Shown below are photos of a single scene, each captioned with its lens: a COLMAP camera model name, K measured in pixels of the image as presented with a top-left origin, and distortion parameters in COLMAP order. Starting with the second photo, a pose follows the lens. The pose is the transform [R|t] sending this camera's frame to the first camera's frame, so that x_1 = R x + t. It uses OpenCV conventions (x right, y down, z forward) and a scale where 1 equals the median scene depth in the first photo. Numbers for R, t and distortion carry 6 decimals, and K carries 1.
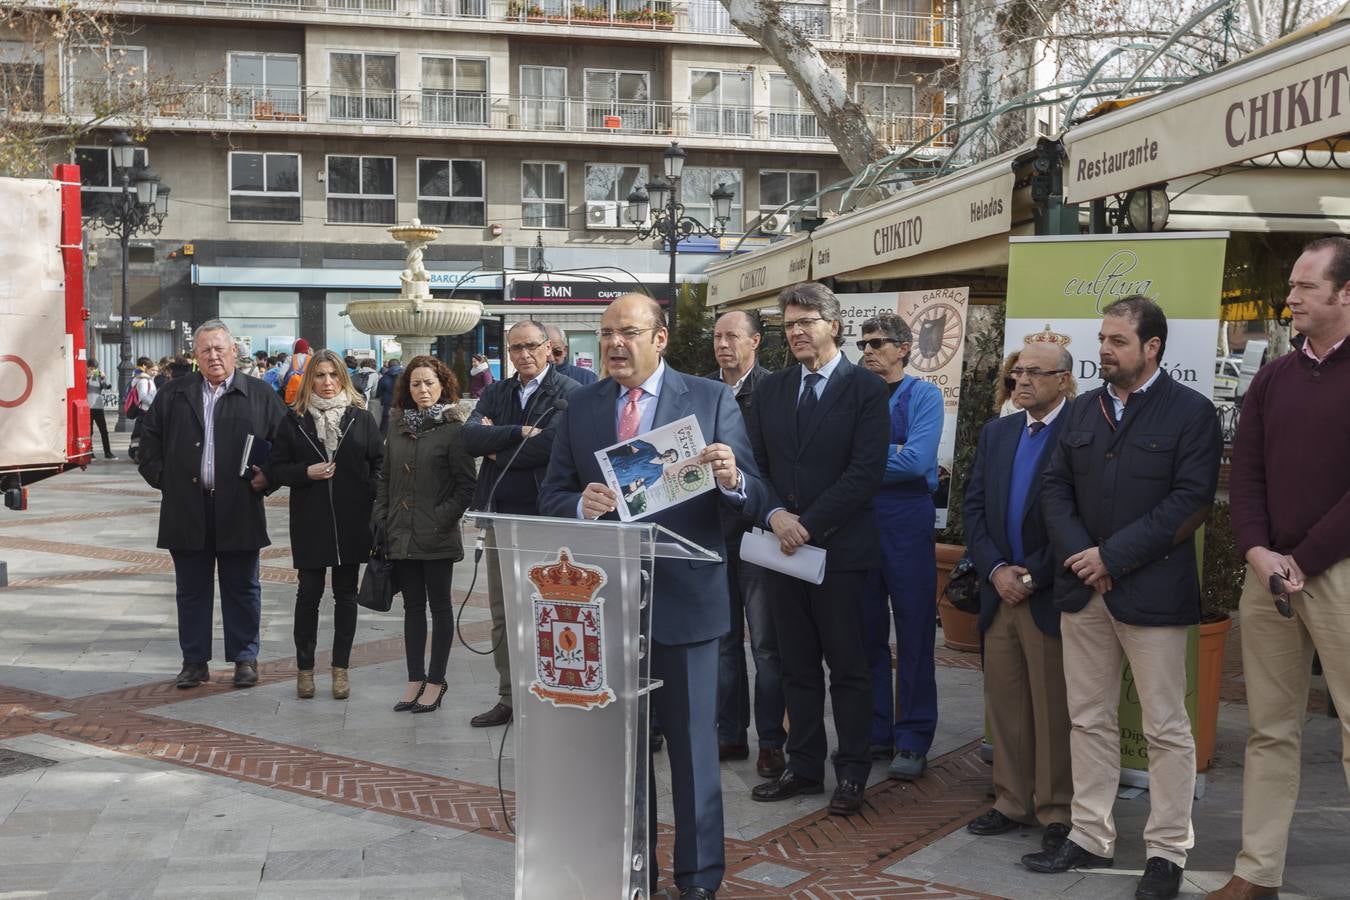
lens RADIAL K [[1644.2, 0, 675.0], [0, 1644.2, 450.0], [0, 0, 1]] dist [-0.023157, -0.018594]
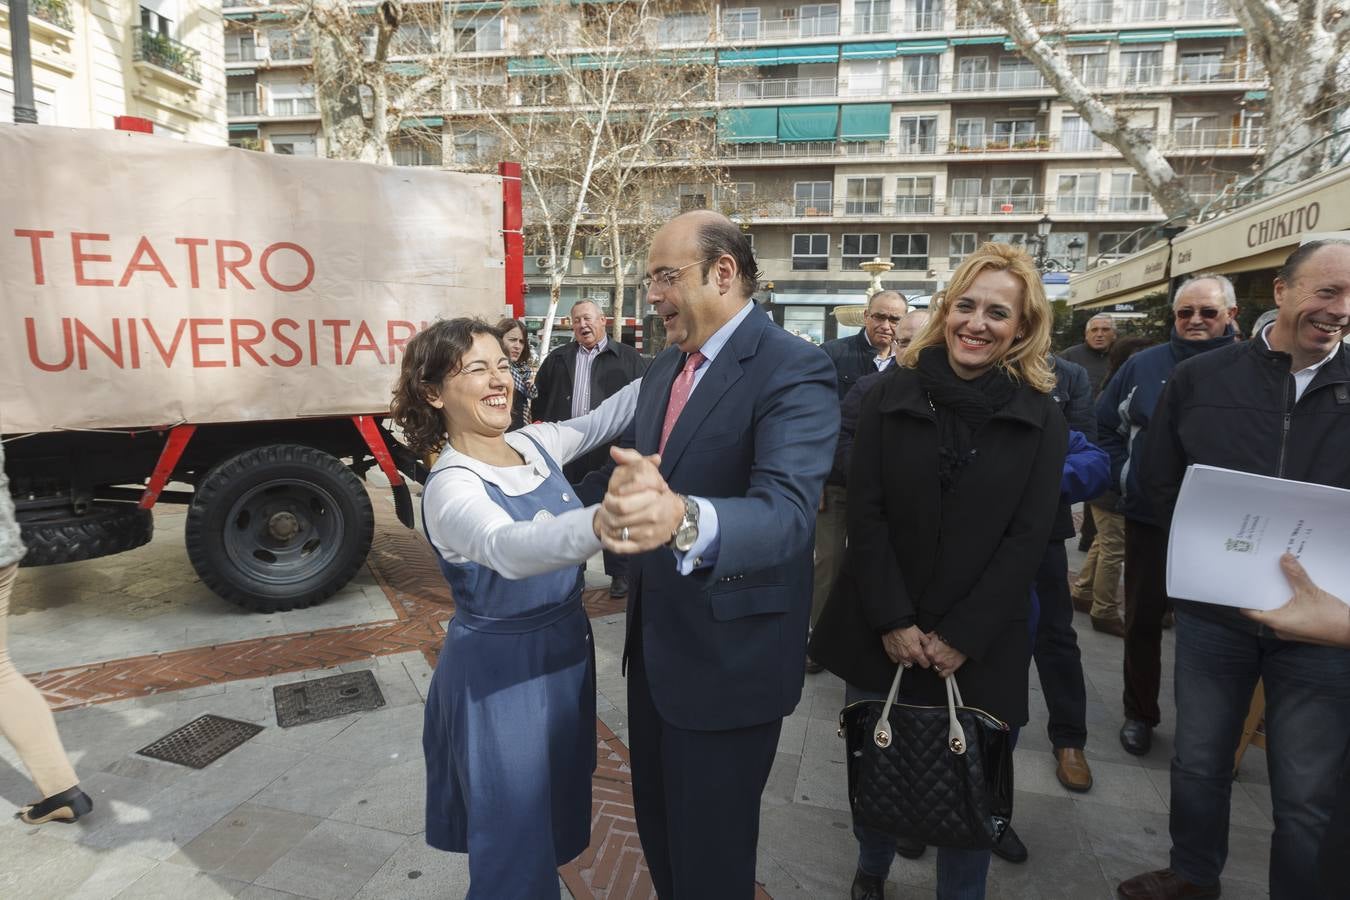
lens RADIAL K [[760.5, 0, 670.1], [0, 760.5, 445.6], [0, 0, 1]] dist [-0.004785, -0.000455]
pose [[0.903657, 0.070793, -0.422365, -0.002541], [-0.037601, 0.995549, 0.086417, -0.003665], [0.426603, -0.062210, 0.902297, 0.101214]]
